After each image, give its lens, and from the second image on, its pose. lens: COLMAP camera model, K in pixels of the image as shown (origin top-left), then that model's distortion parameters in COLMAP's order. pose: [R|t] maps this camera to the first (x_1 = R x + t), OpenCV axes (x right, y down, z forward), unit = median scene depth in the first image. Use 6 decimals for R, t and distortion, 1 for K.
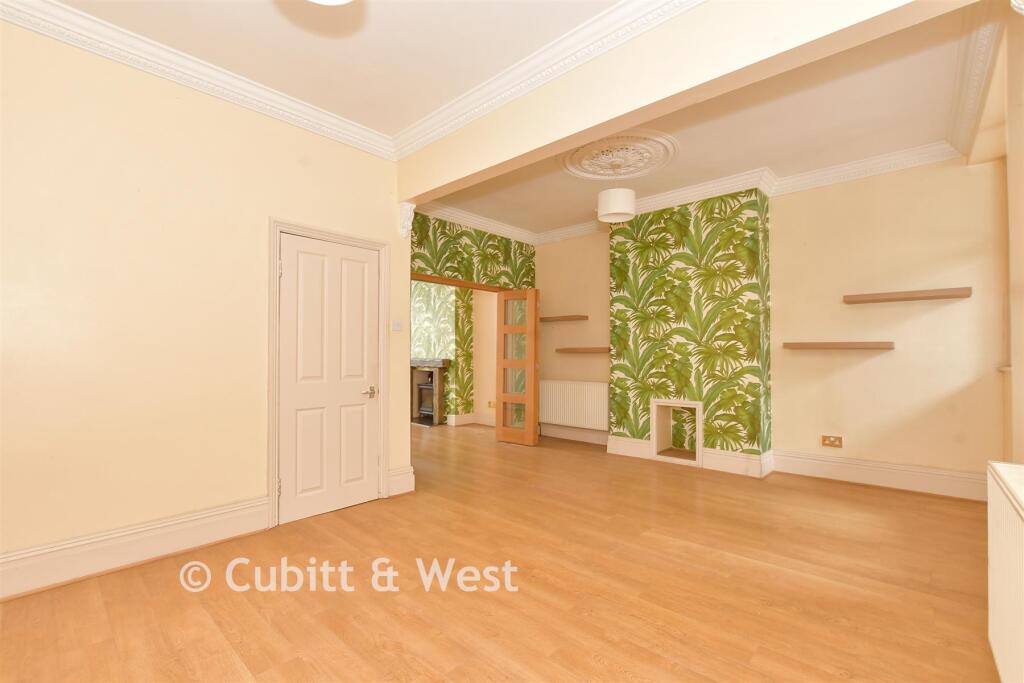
lens RADIAL K [[444.7, 0, 509.8], [0, 444.7, 347.1], [0, 0, 1]] dist [-0.016759, 0.001154]
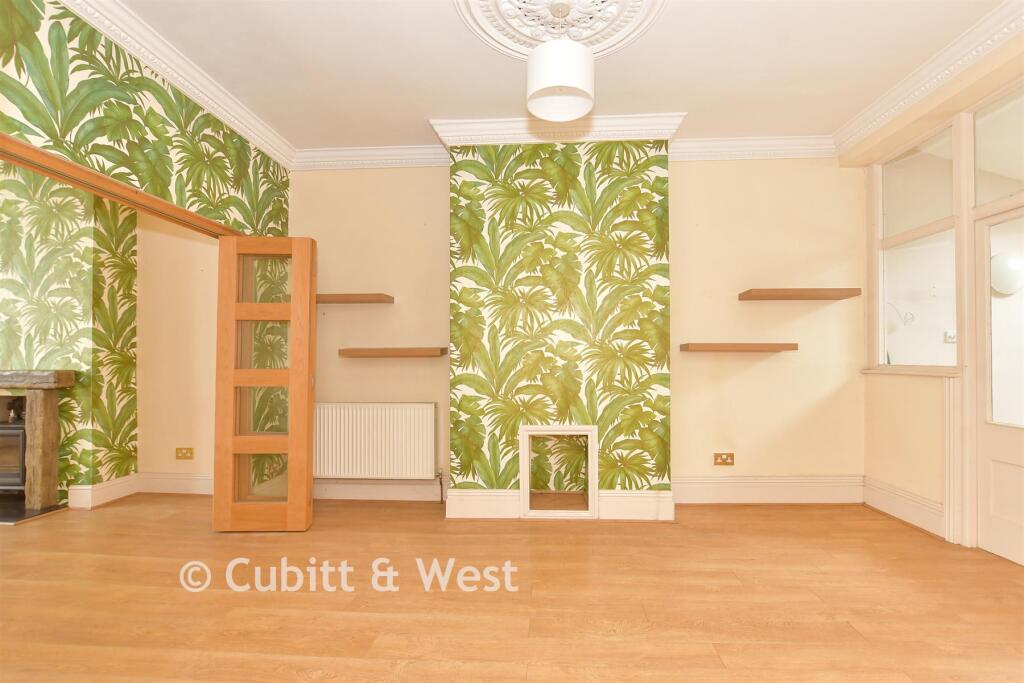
lens RADIAL K [[444.7, 0, 509.8], [0, 444.7, 347.1], [0, 0, 1]] dist [-0.016759, 0.001154]
pose [[0.768246, 0.007485, 0.640111, -0.108519], [-0.005855, 0.999972, -0.004666, 0.002264], [-0.640128, -0.000163, 0.768268, 0.466351]]
